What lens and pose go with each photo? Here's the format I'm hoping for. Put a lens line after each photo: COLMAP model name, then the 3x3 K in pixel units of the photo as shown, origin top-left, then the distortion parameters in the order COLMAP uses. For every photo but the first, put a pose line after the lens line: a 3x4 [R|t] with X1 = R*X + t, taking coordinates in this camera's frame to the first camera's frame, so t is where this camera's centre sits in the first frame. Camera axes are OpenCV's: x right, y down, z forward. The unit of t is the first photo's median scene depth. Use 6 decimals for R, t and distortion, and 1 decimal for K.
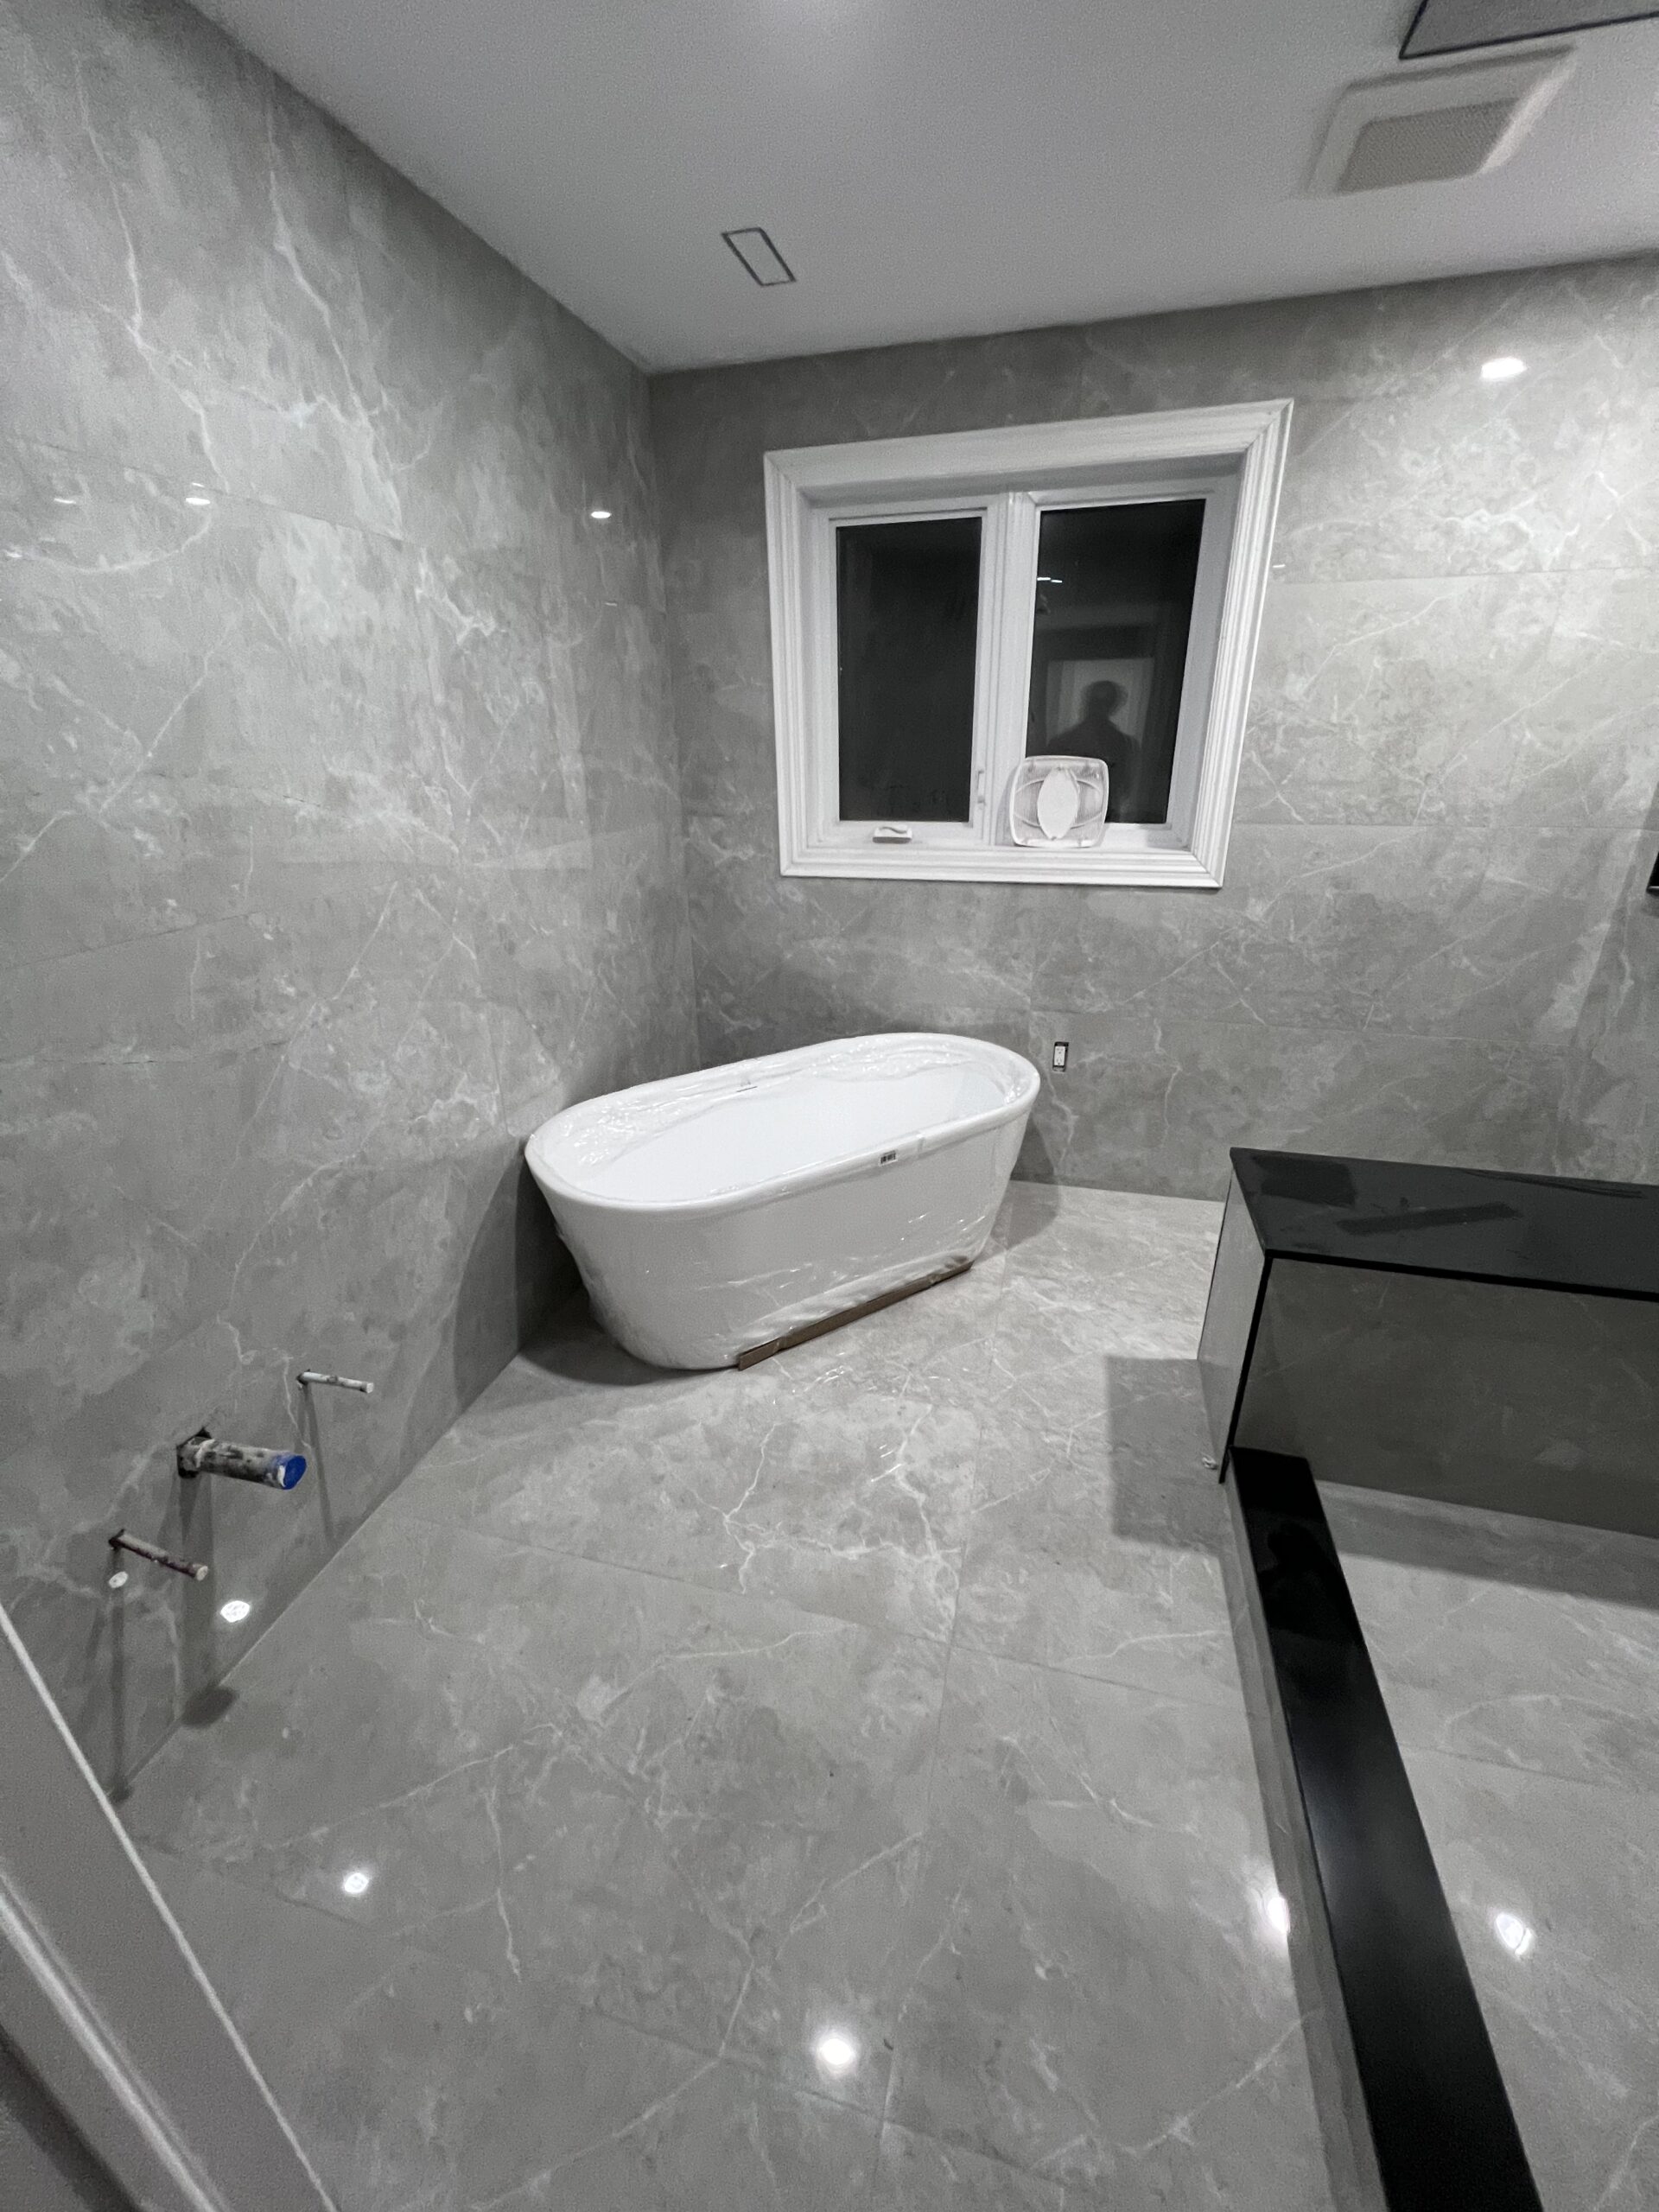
lens RADIAL K [[882.1, 0, 829.5], [0, 882.1, 1106.0], [0, 0, 1]] dist [-0.000712, 0.000215]
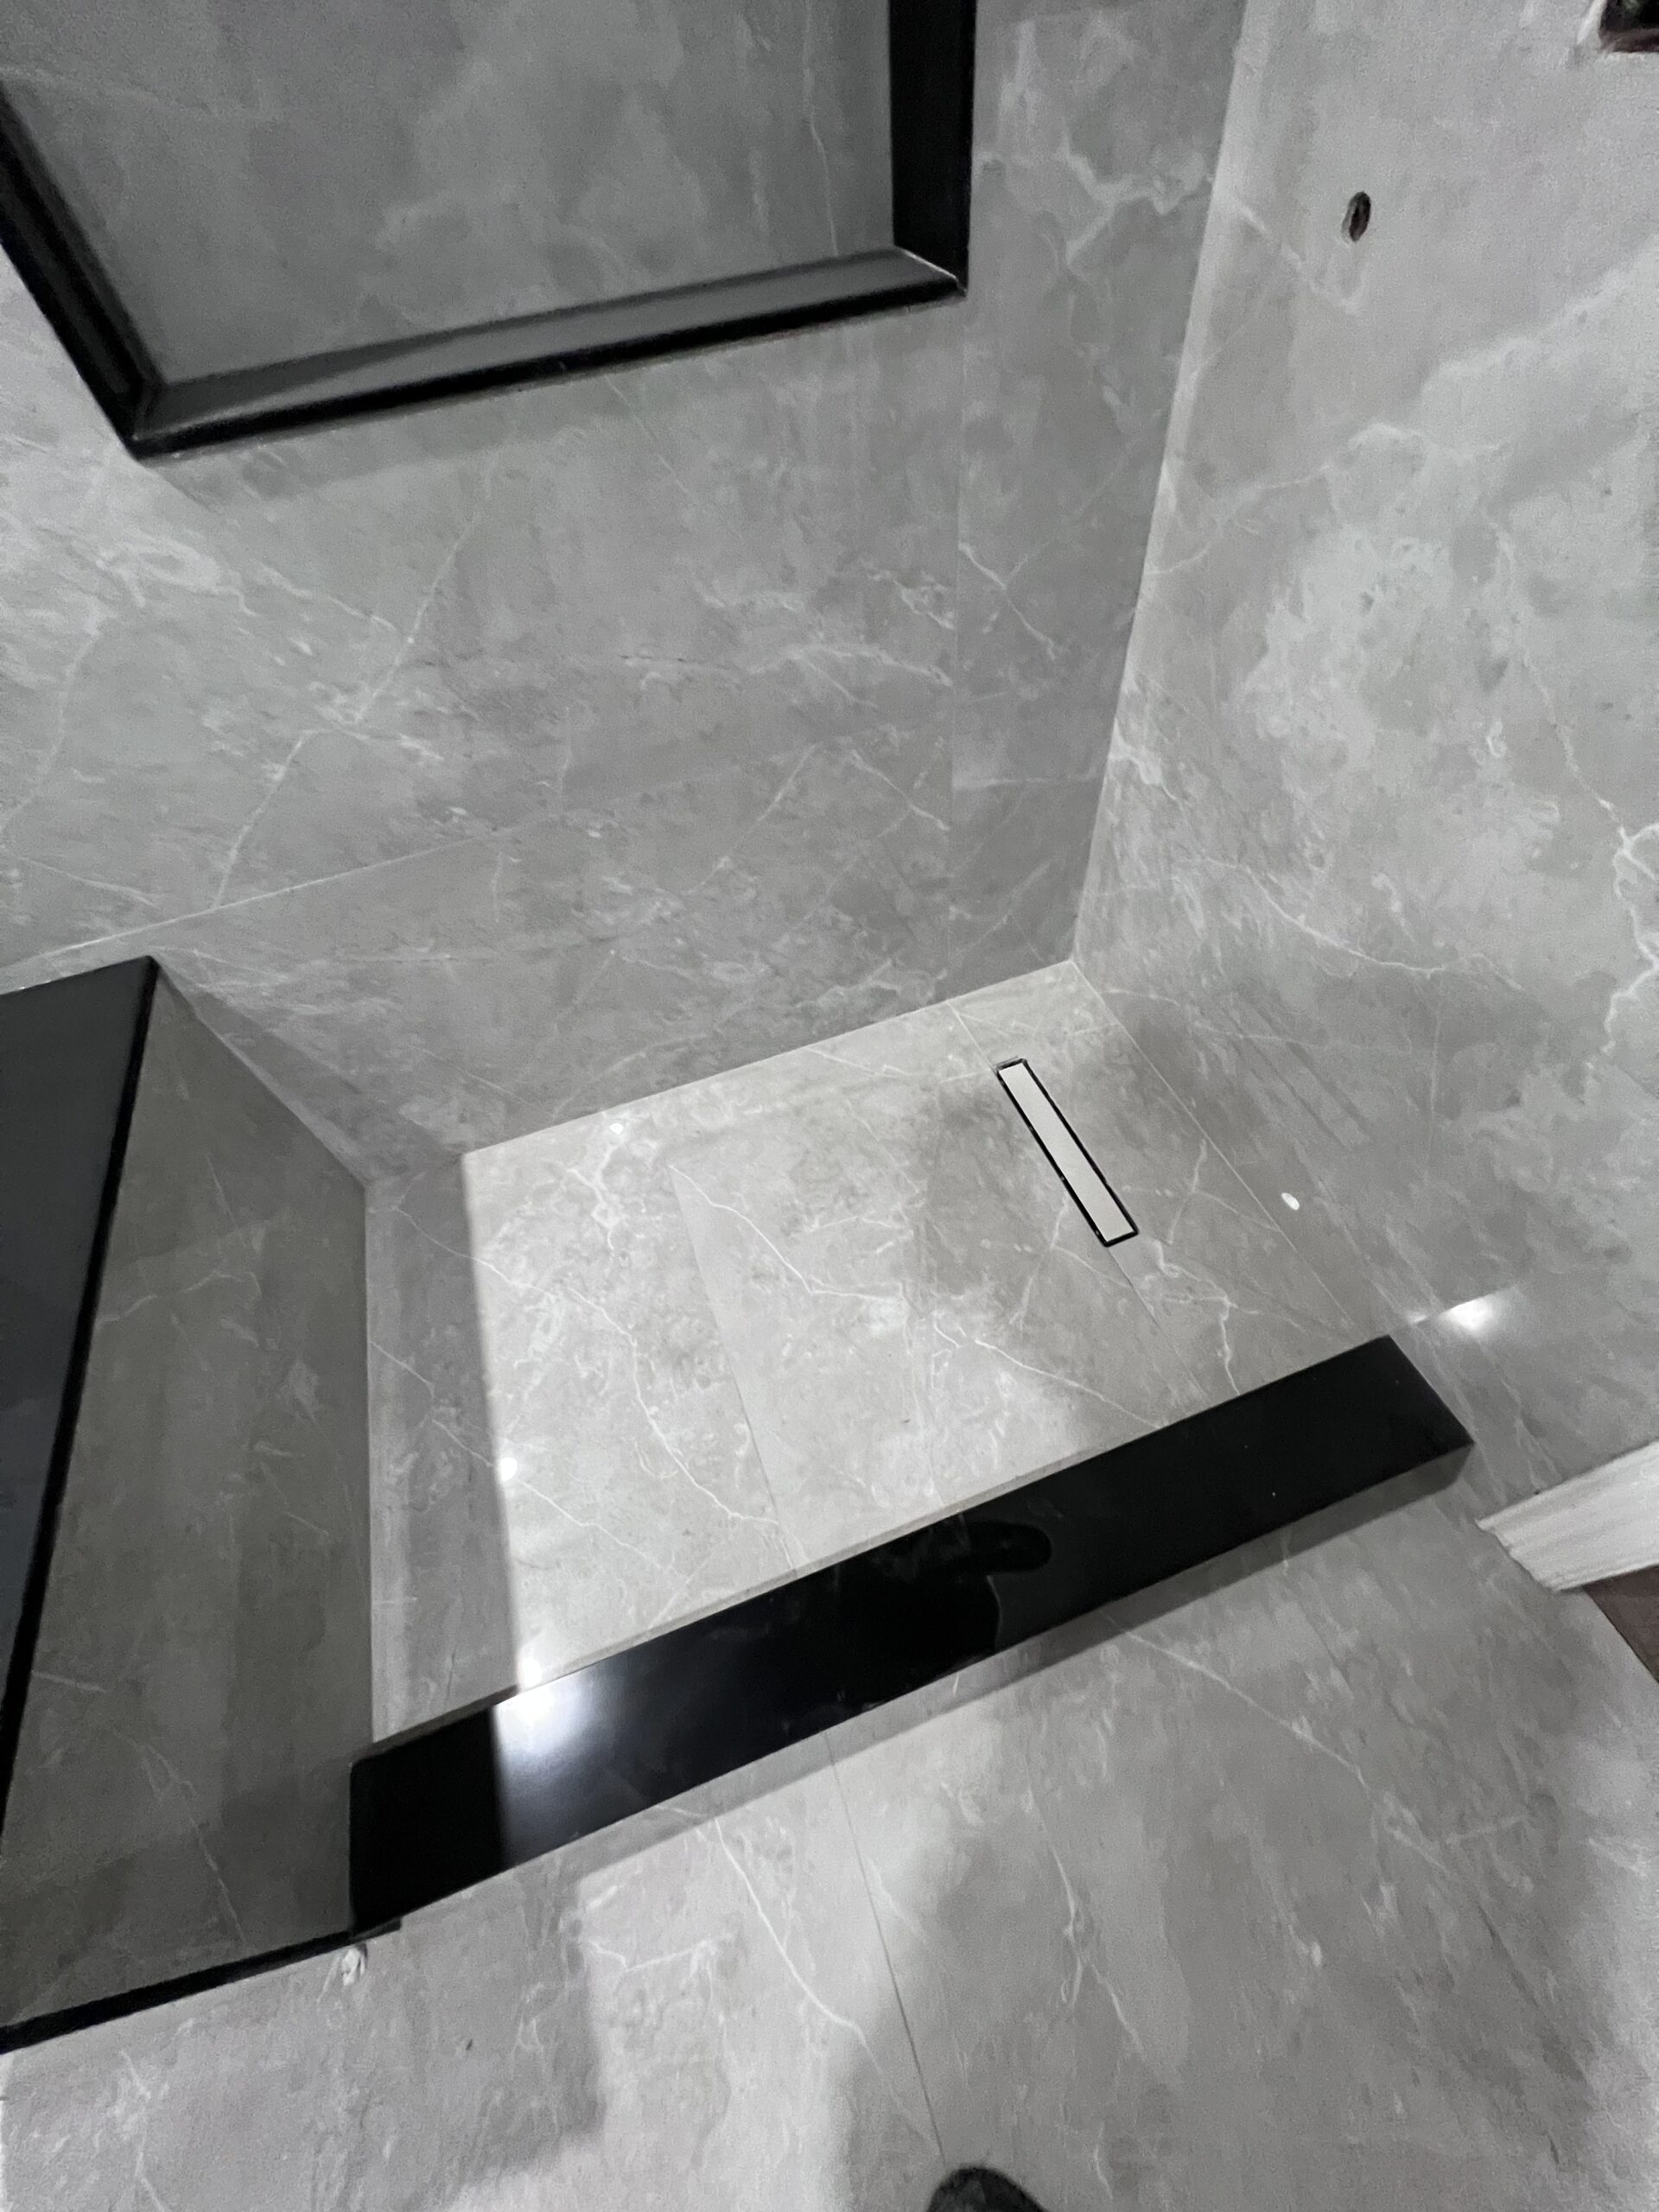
lens RADIAL K [[879.4, 0, 834.0], [0, 879.4, 1105.1], [0, 0, 1]] dist [-0.002132, -0.000120]
pose [[-0.556538, -0.626389, 0.545804, 0.254665], [0.408788, 0.365469, 0.836256, -0.060592], [-0.723296, 0.688527, 0.052663, 0.360879]]
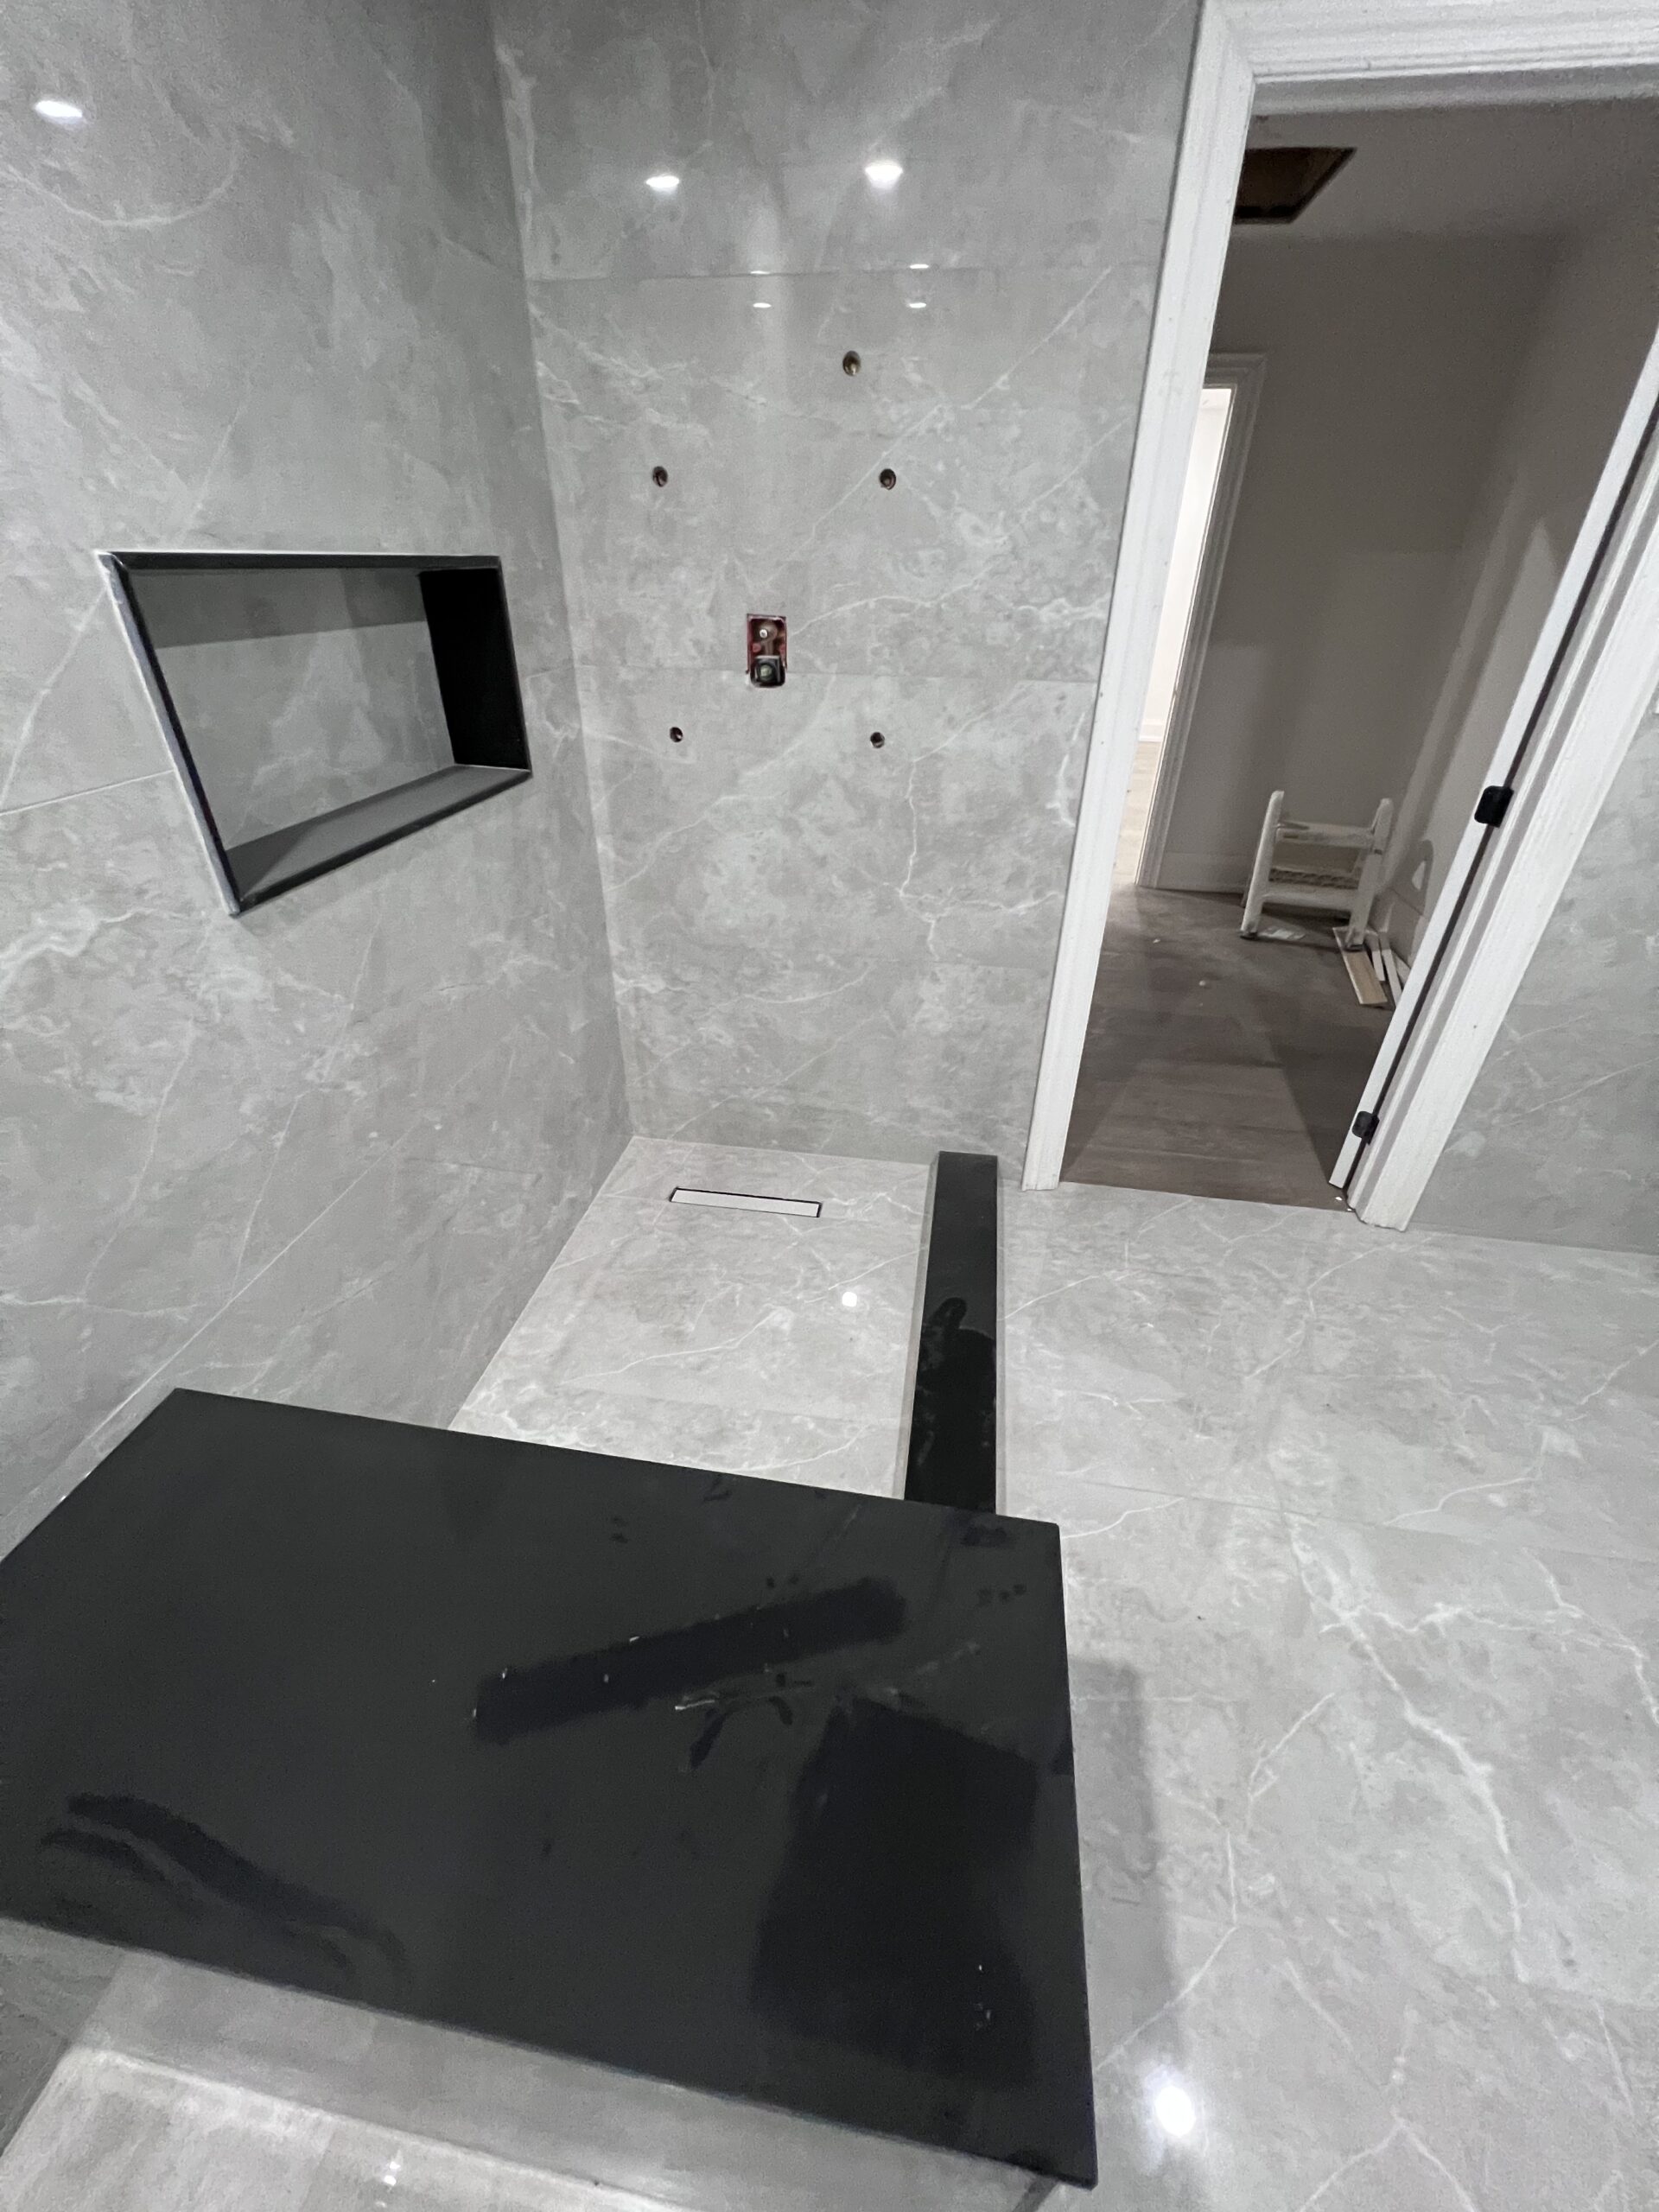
lens RADIAL K [[879.4, 0, 834.0], [0, 879.4, 1105.1], [0, 0, 1]] dist [-0.002132, -0.000120]
pose [[-0.995709, 0.048894, -0.078575, 0.459974], [-0.036813, 0.569718, 0.821015, -0.297681], [0.084908, 0.820385, -0.565473, 0.749168]]
